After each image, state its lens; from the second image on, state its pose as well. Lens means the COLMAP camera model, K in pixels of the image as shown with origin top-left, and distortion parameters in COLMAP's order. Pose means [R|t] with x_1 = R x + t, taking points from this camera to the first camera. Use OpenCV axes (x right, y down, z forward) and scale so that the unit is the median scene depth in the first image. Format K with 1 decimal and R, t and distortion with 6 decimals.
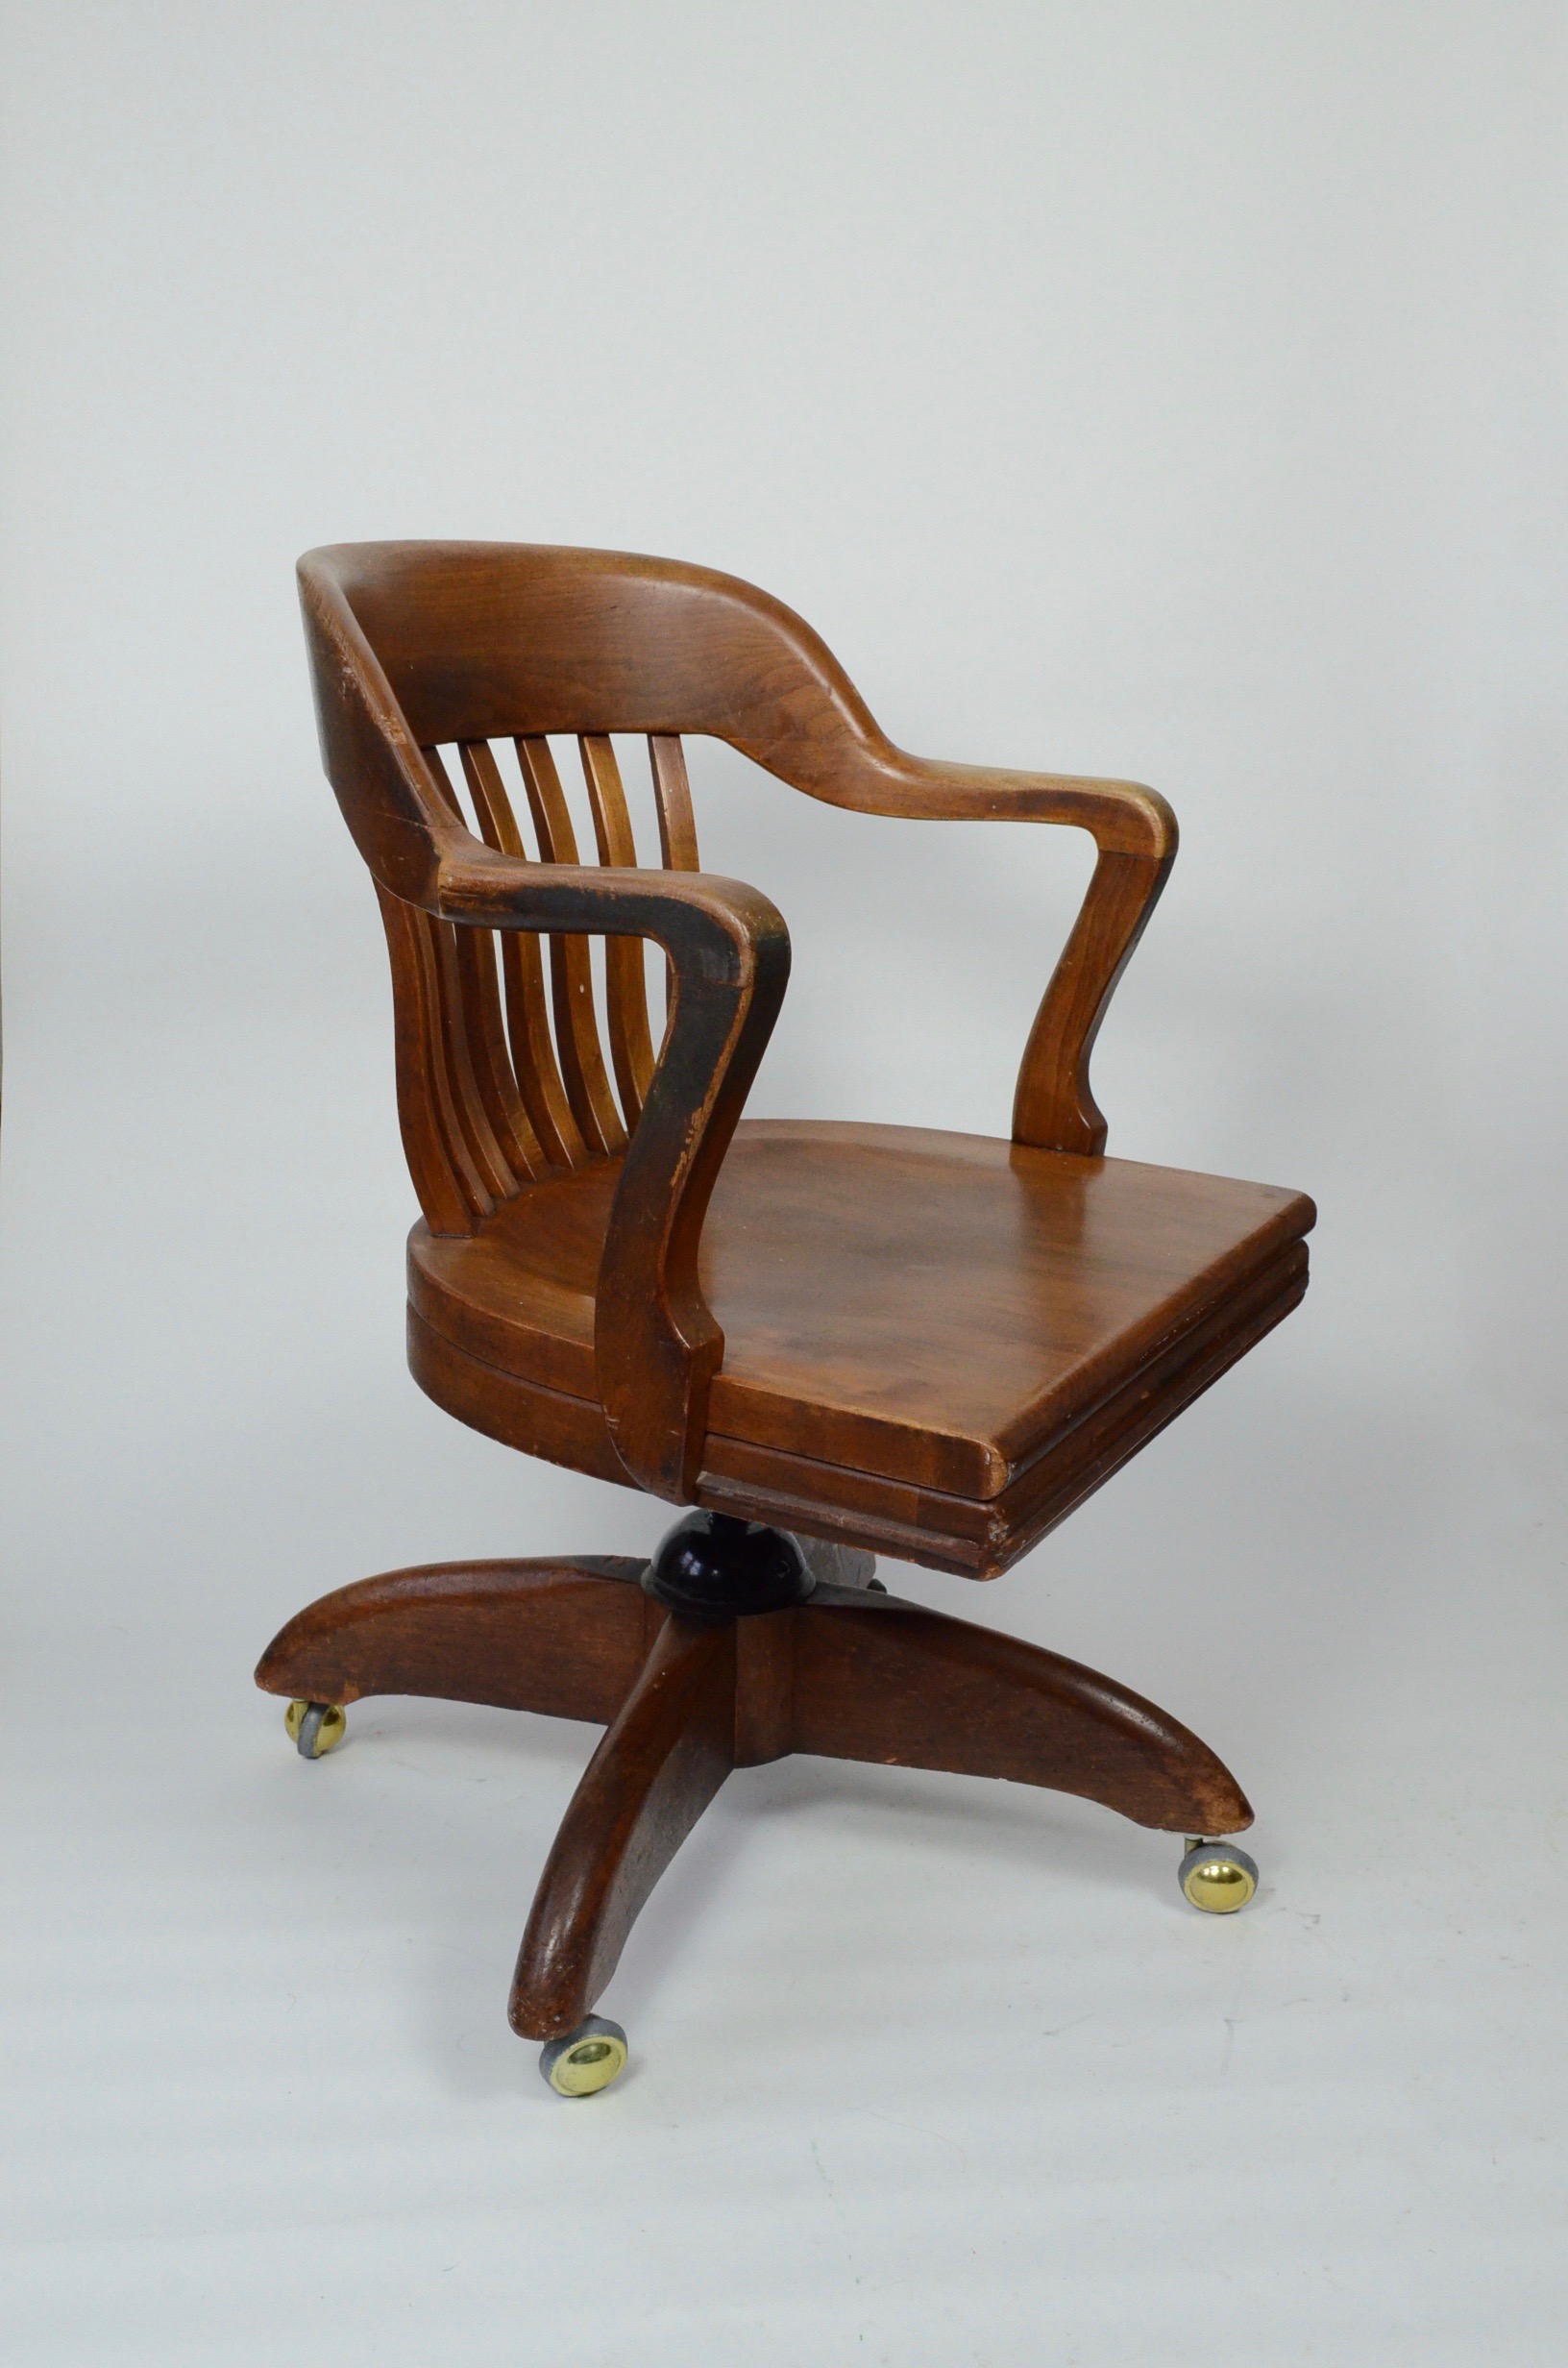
lens RADIAL K [[2601.4, 0, 797.0], [0, 2601.4, 1176.7], [0, 0, 1]] dist [-0.065314, 0.000000]
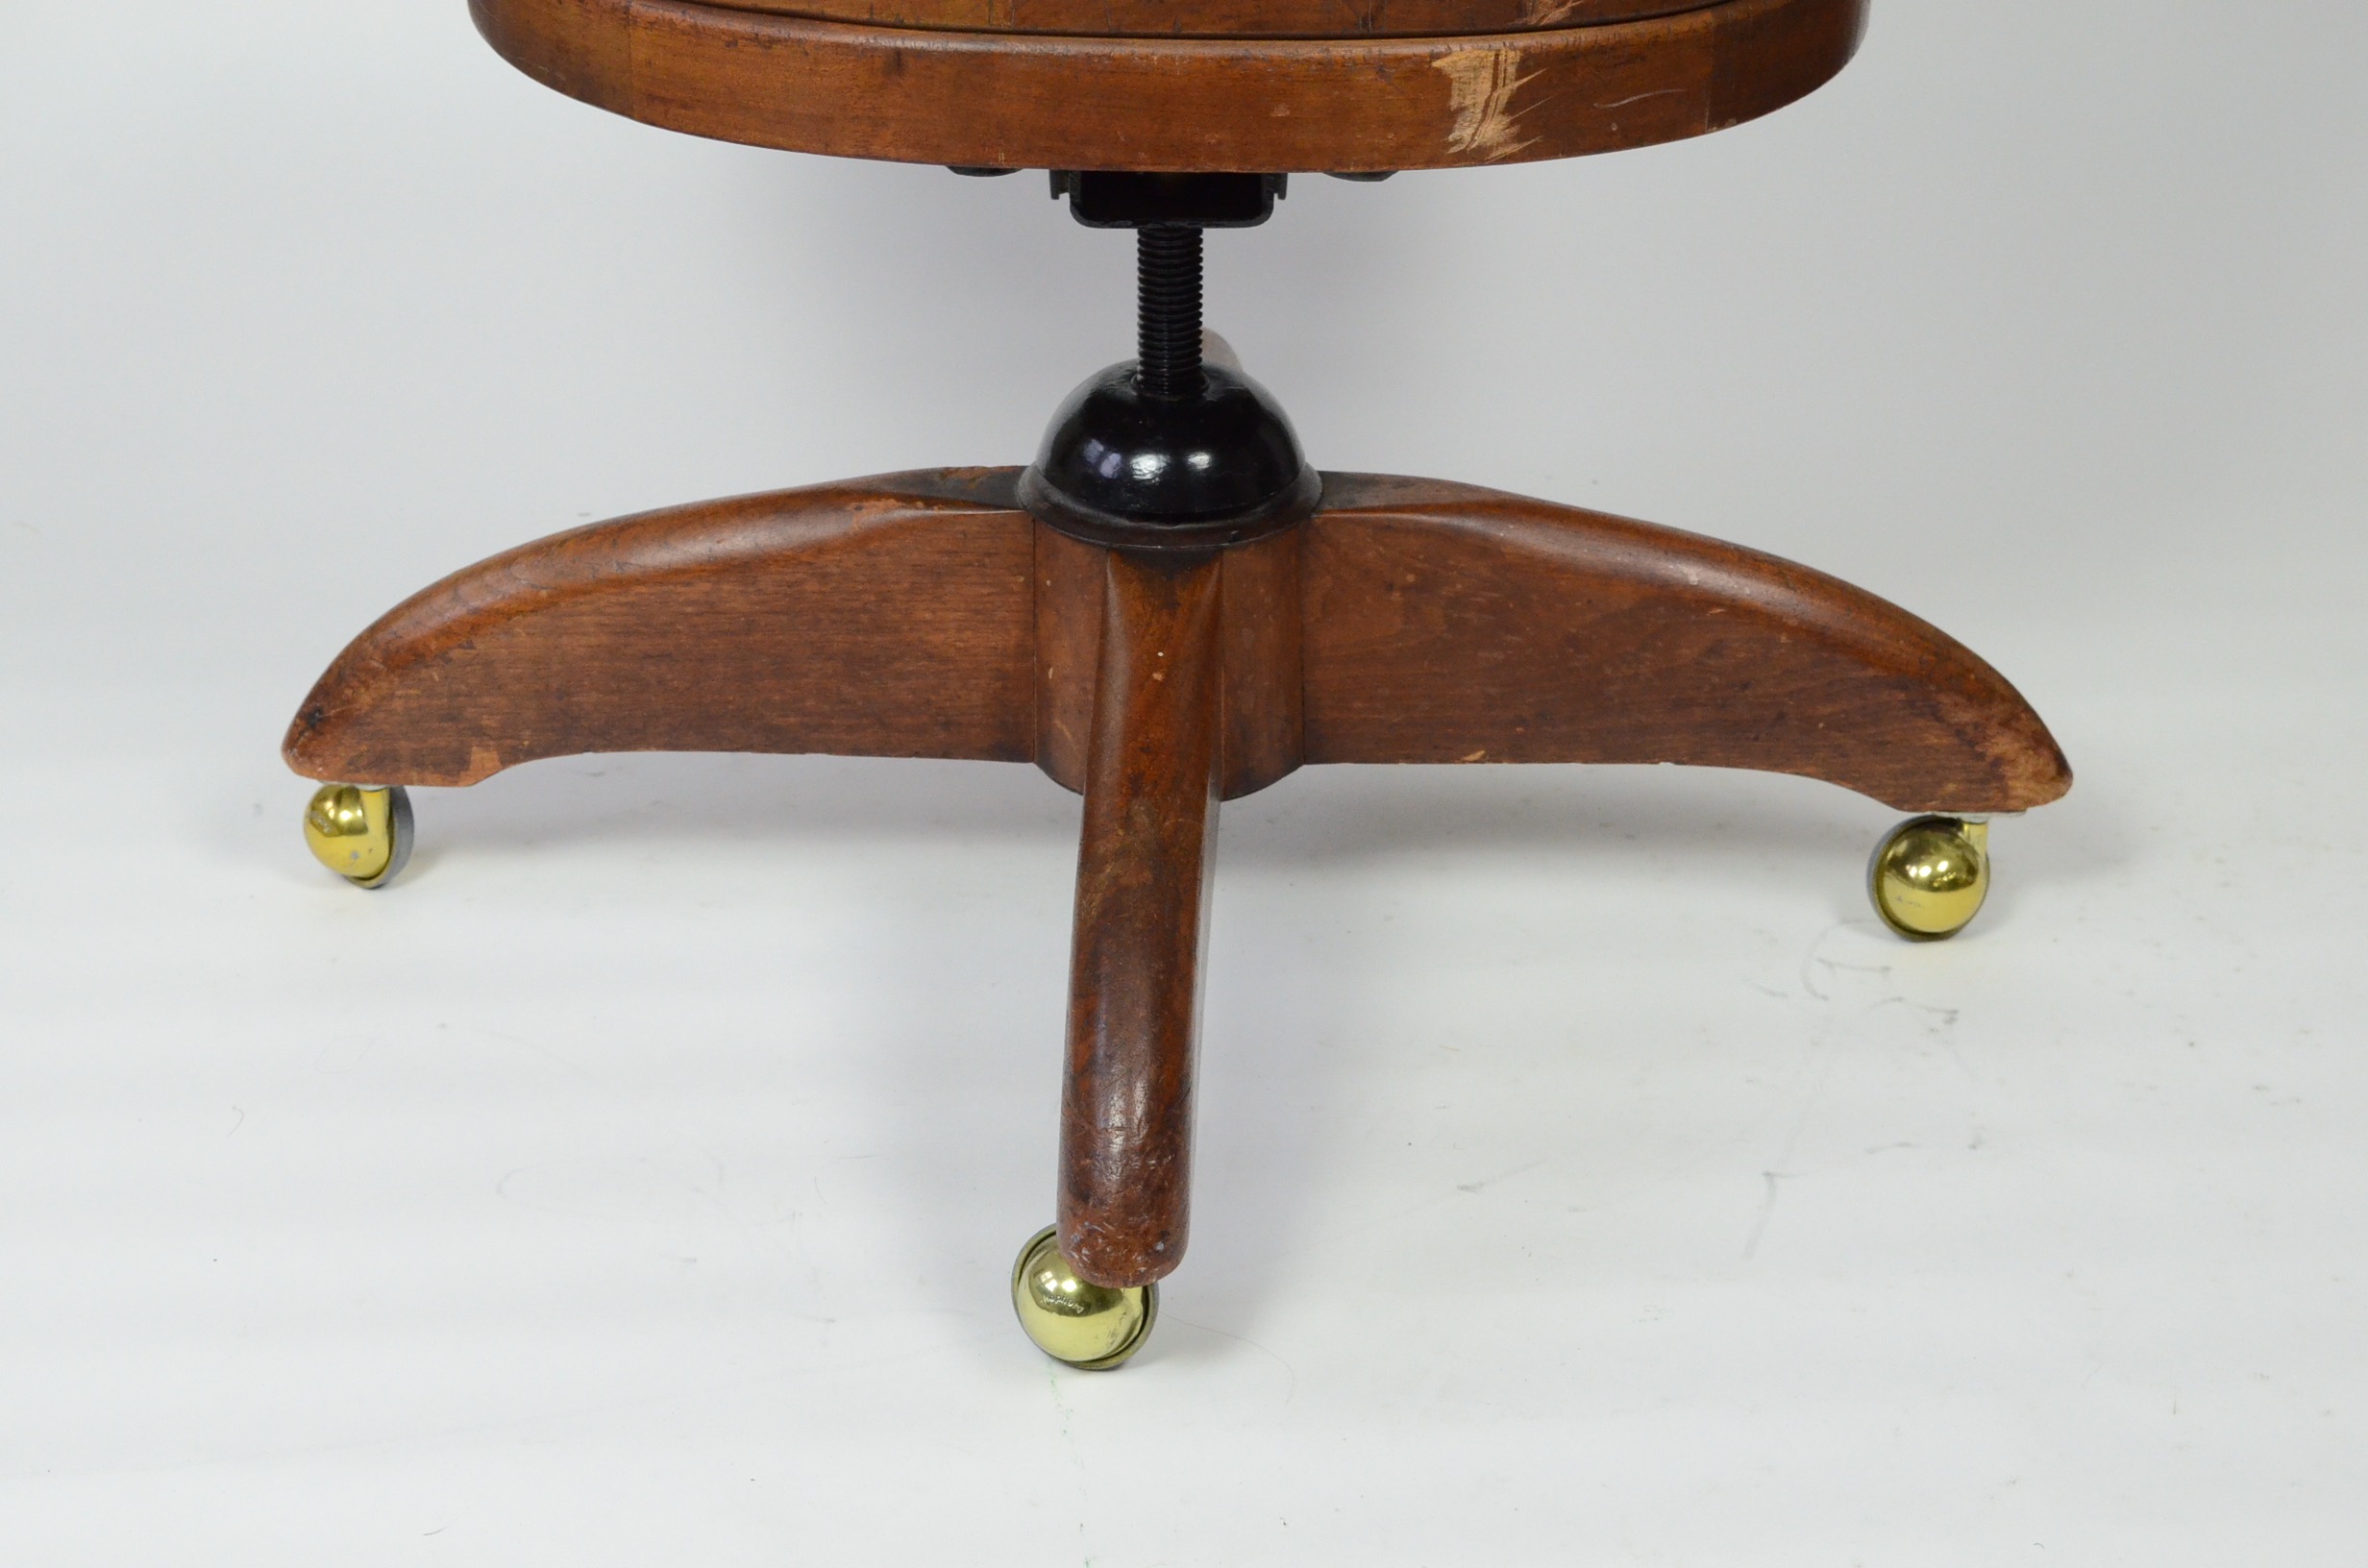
lens RADIAL K [[4118.7, 0, 1195.2], [0, 4118.7, 786.7], [0, 0, 1]] dist [0.028329, 0.000000]
pose [[0.966226, -0.123338, 0.226265, -0.234940], [0.070163, 0.970765, 0.229548, 0.009661], [-0.247962, -0.205920, 0.946632, 0.114227]]
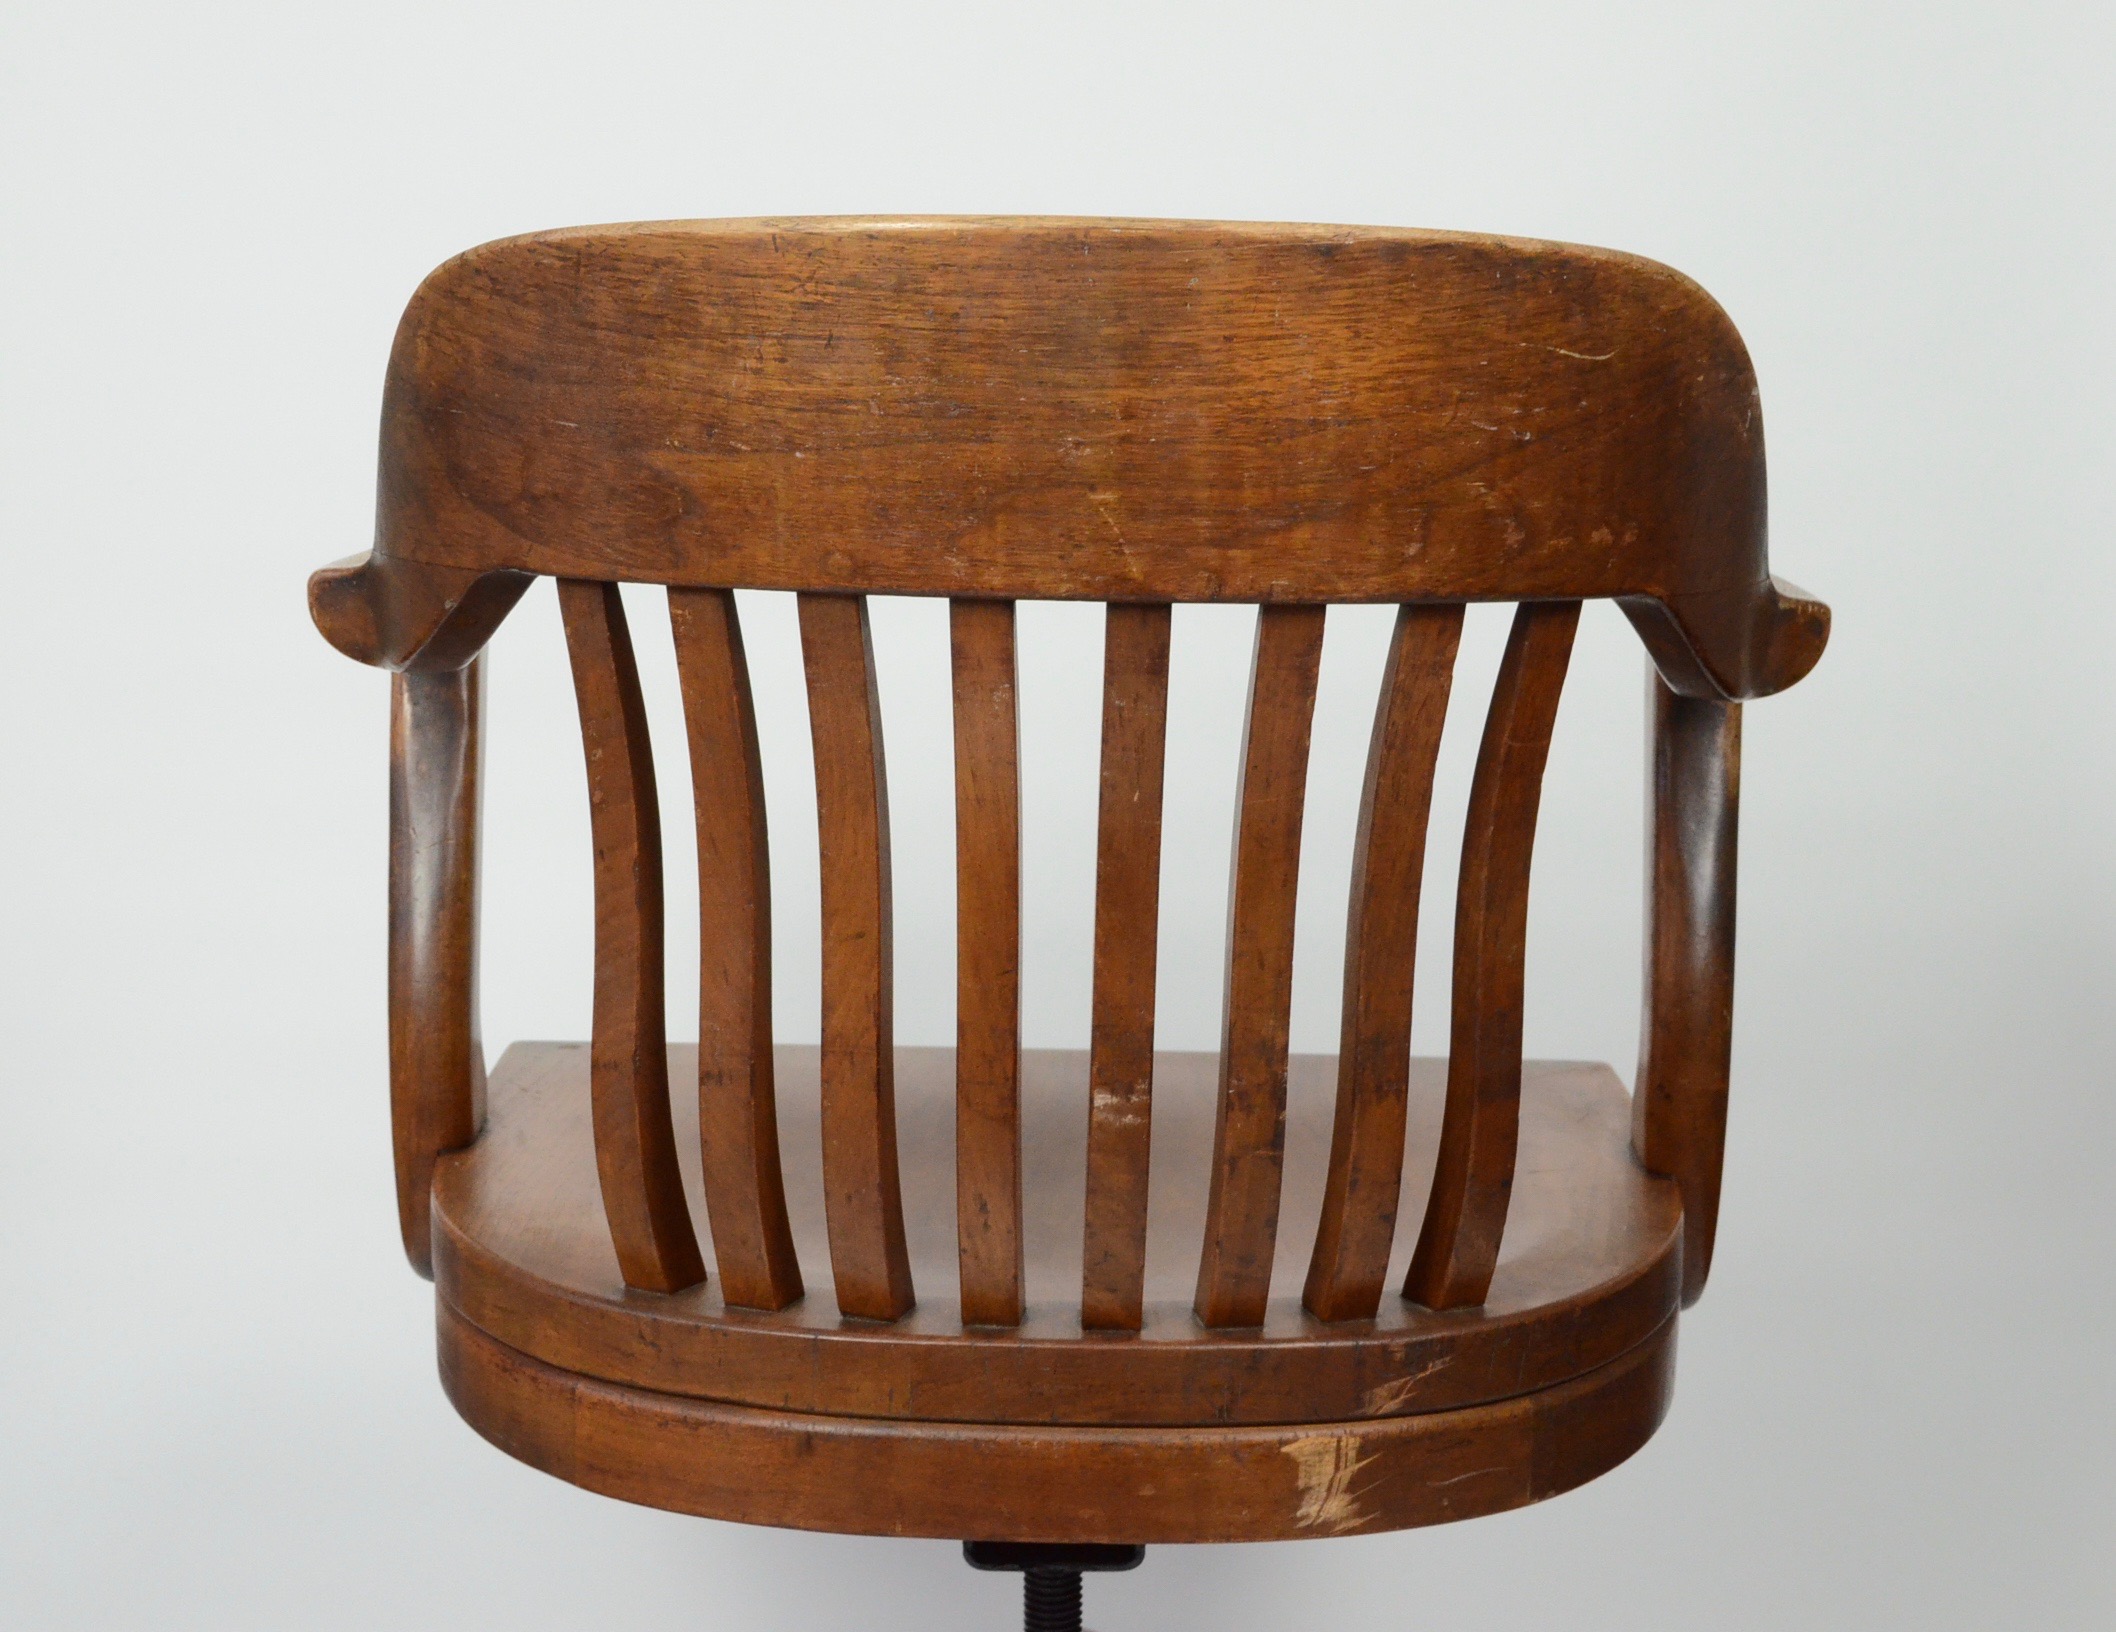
lens RADIAL K [[3740.7, 0, 1003.7], [0, 3740.7, 807.5], [0, 0, 1]] dist [-0.012776, 0.000000]
pose [[0.973611, -0.052999, 0.221975, -0.225777], [0.065755, 0.996559, -0.050472, -0.040921], [-0.218536, 0.063736, 0.973745, 0.097030]]
